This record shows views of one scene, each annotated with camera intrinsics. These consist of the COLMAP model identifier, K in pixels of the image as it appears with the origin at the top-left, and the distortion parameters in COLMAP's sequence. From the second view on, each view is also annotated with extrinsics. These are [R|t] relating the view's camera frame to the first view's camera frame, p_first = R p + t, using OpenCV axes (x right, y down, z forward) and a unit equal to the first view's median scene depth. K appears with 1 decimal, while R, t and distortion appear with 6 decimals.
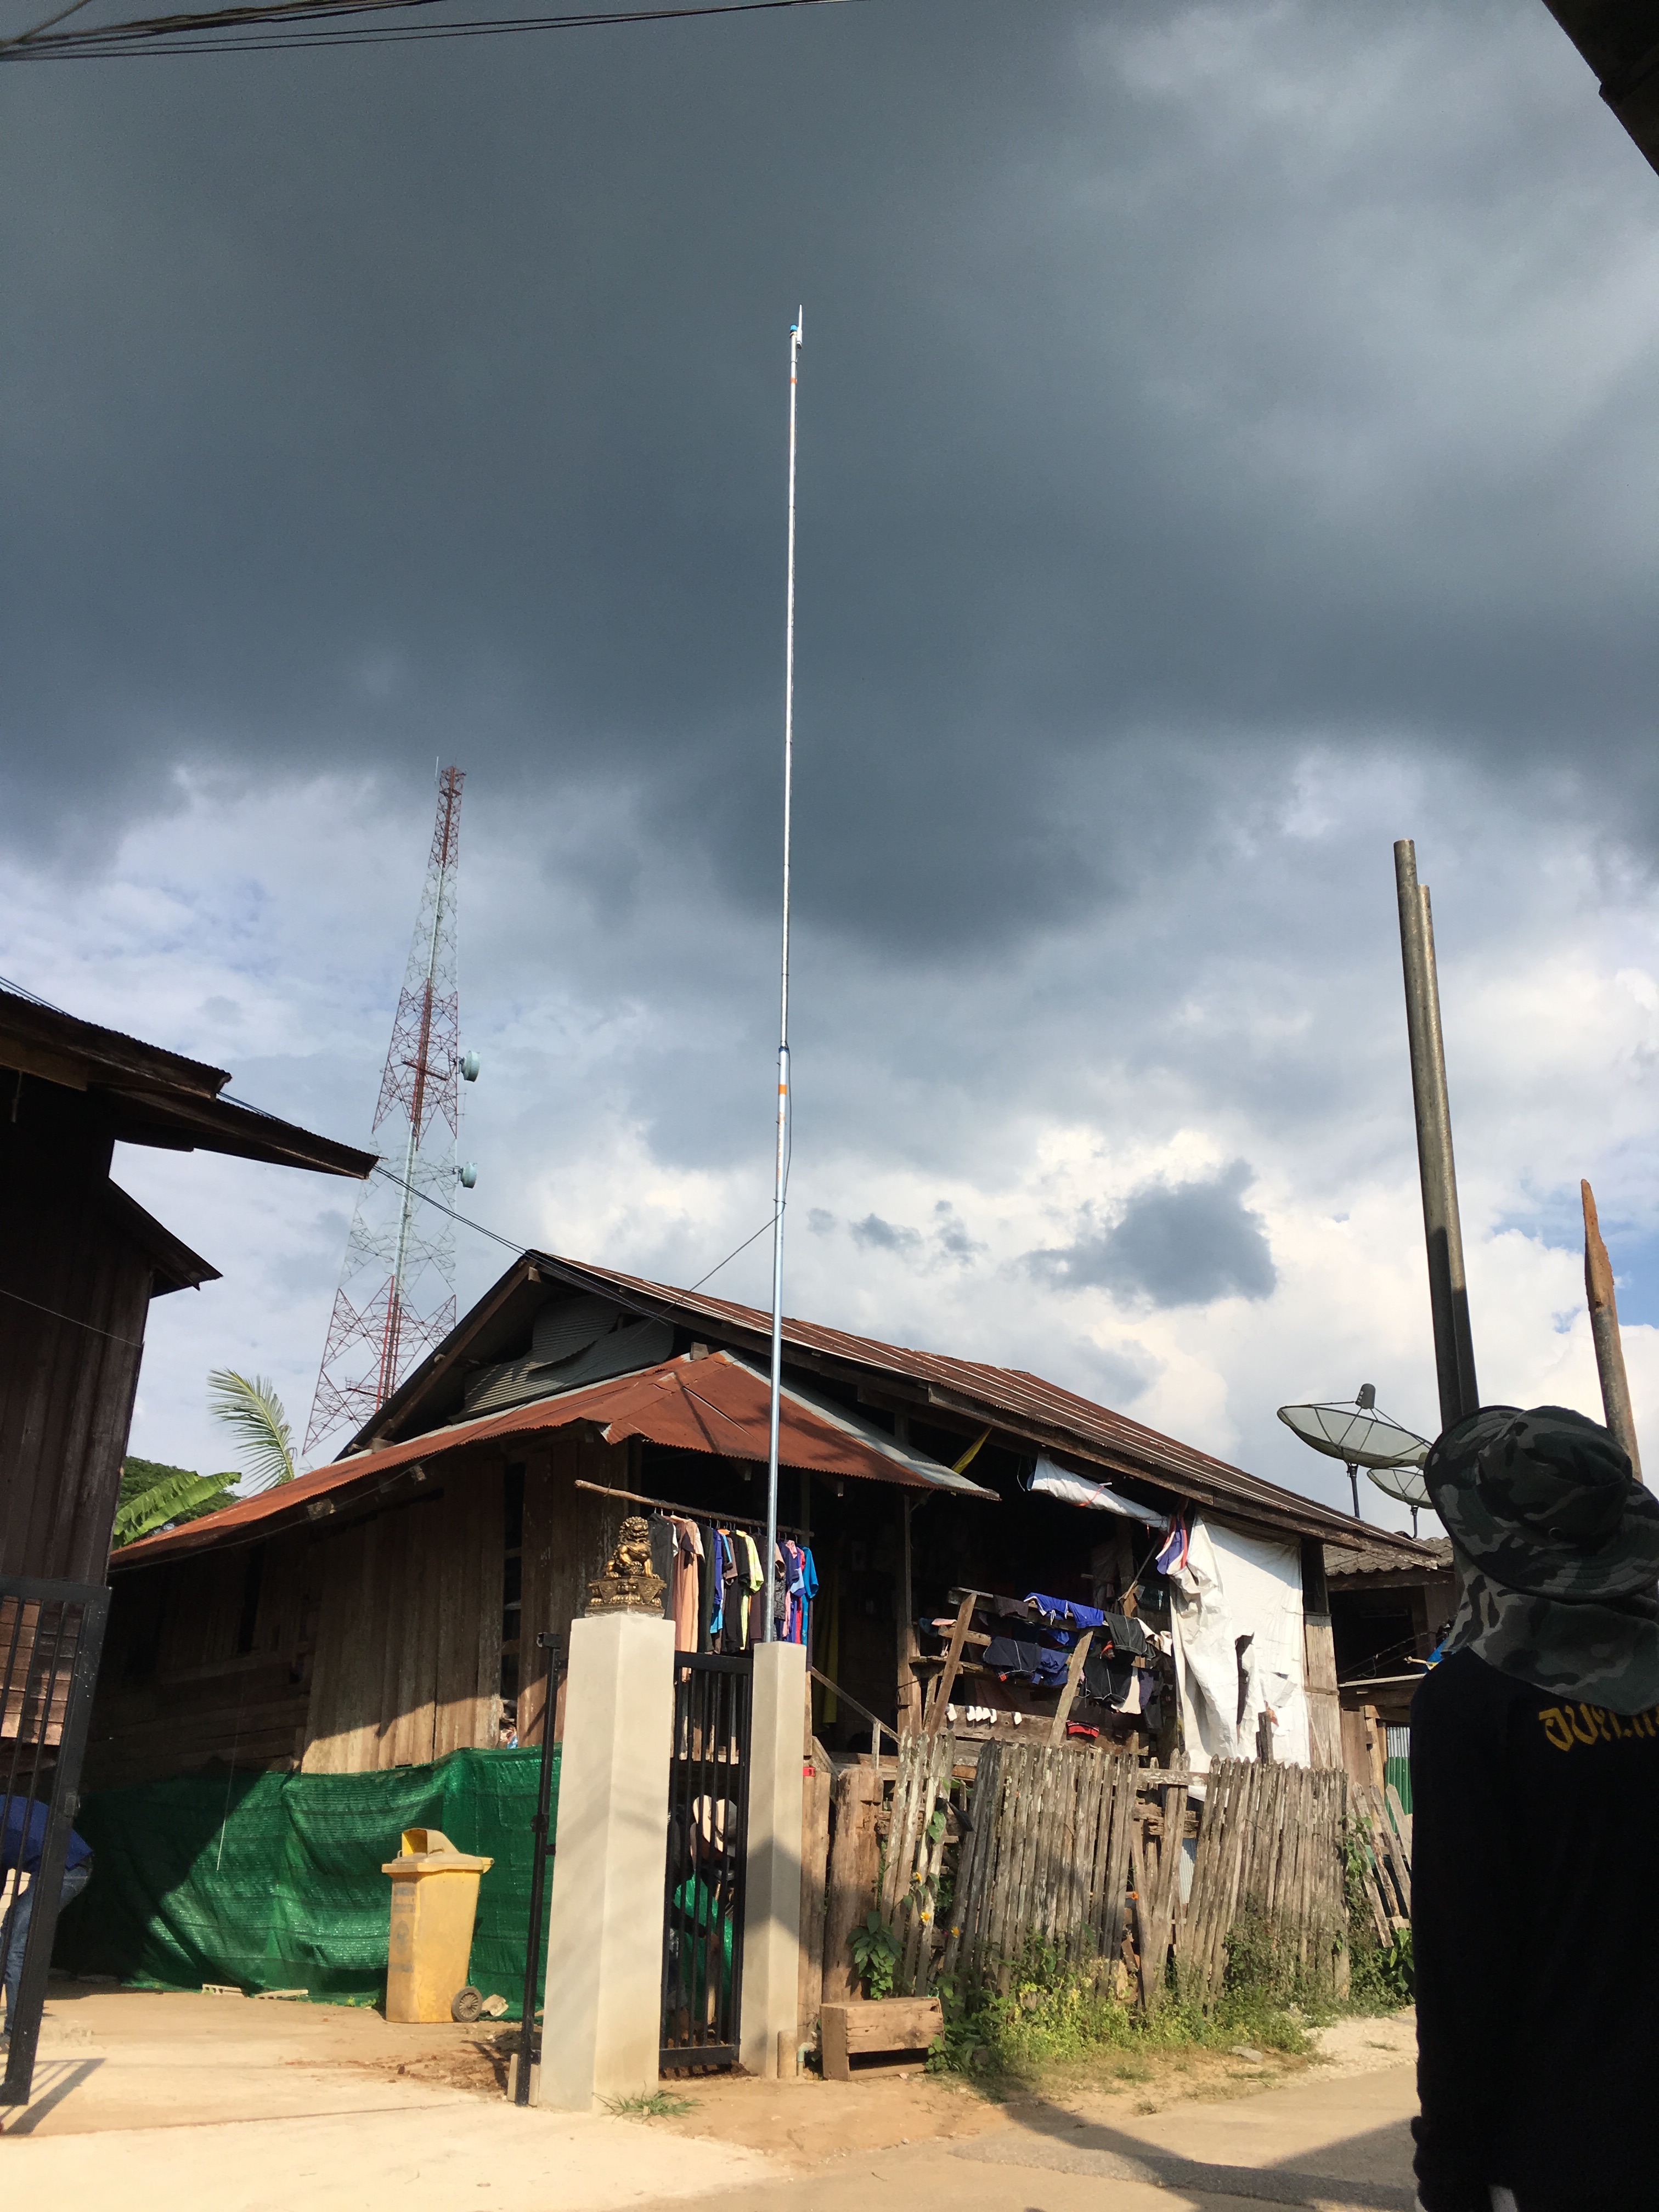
lens RADIAL K [[1922.5, 0, 828.5], [0, 1922.5, 1101.0], [0, 0, 1]] dist [0.081625, -0.019305]
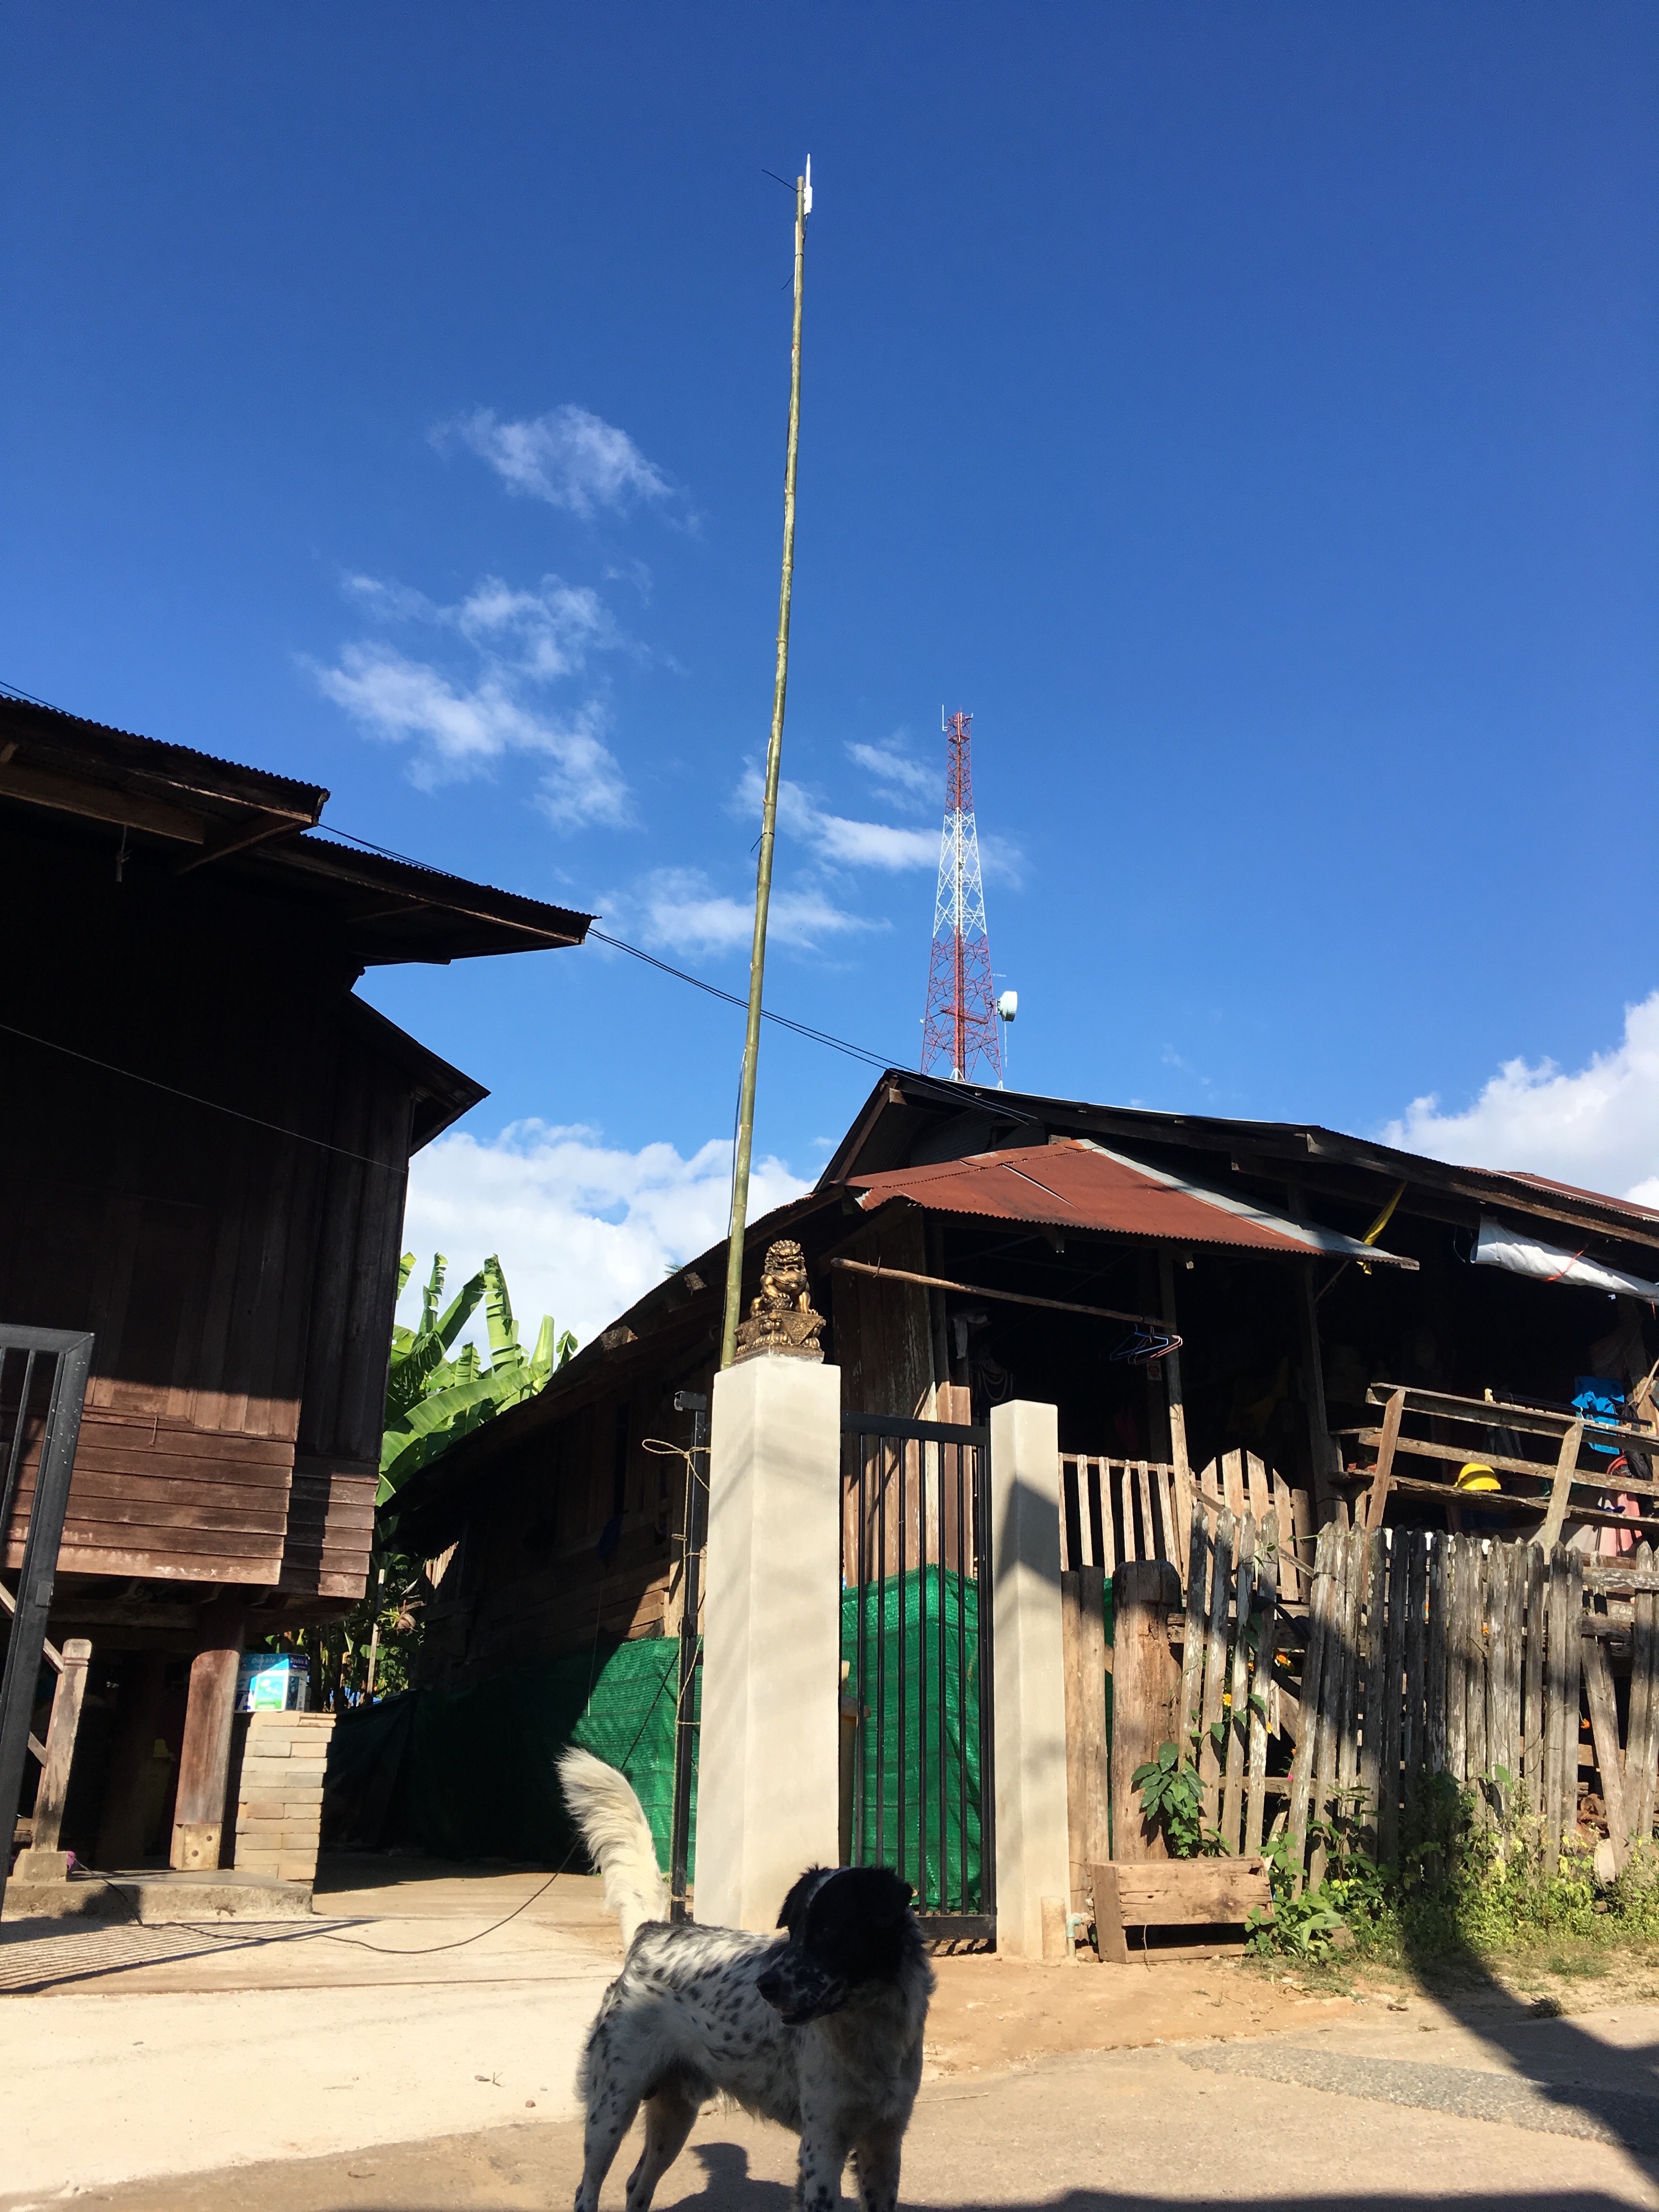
lens RADIAL K [[1922.5, 0, 830.2], [0, 1922.5, 1113.3], [0, 0, 1]] dist [0.081625, -0.019305]
pose [[0.951556, -0.109221, -0.287422, 0.104794], [0.119238, 0.992711, 0.017525, 0.113644], [0.283413, -0.050948, 0.957644, 0.204564]]
